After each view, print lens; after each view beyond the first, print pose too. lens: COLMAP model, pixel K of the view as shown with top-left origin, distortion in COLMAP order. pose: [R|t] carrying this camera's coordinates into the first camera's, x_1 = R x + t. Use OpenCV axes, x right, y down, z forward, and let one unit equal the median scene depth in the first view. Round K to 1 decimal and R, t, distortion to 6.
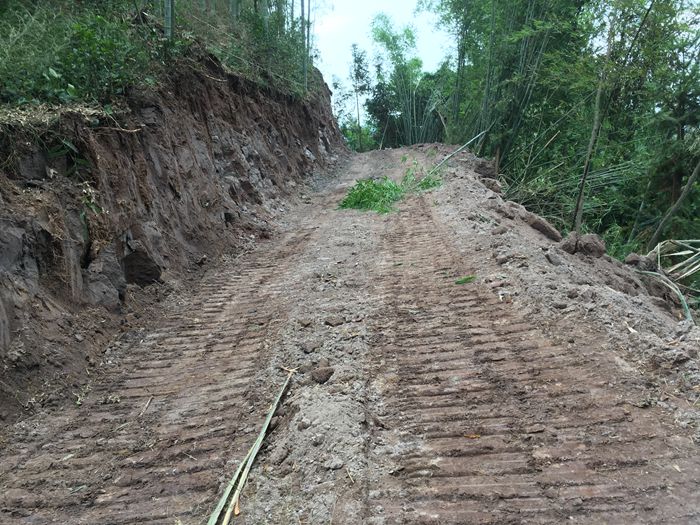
lens RADIAL K [[605.8, 0, 350.0], [0, 605.8, 262.5], [0, 0, 1]] dist [0.054984, -0.008459]
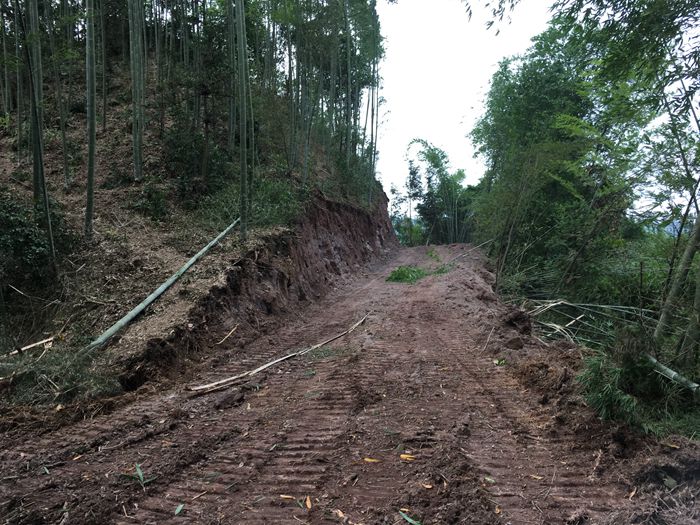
lens RADIAL K [[605.8, 0, 350.0], [0, 605.8, 262.5], [0, 0, 1]] dist [0.054984, -0.008459]
pose [[0.993825, 0.064978, -0.089944, 0.053223], [-0.077375, 0.986833, -0.142034, 0.173631], [0.079530, 0.148116, 0.985767, -1.107870]]
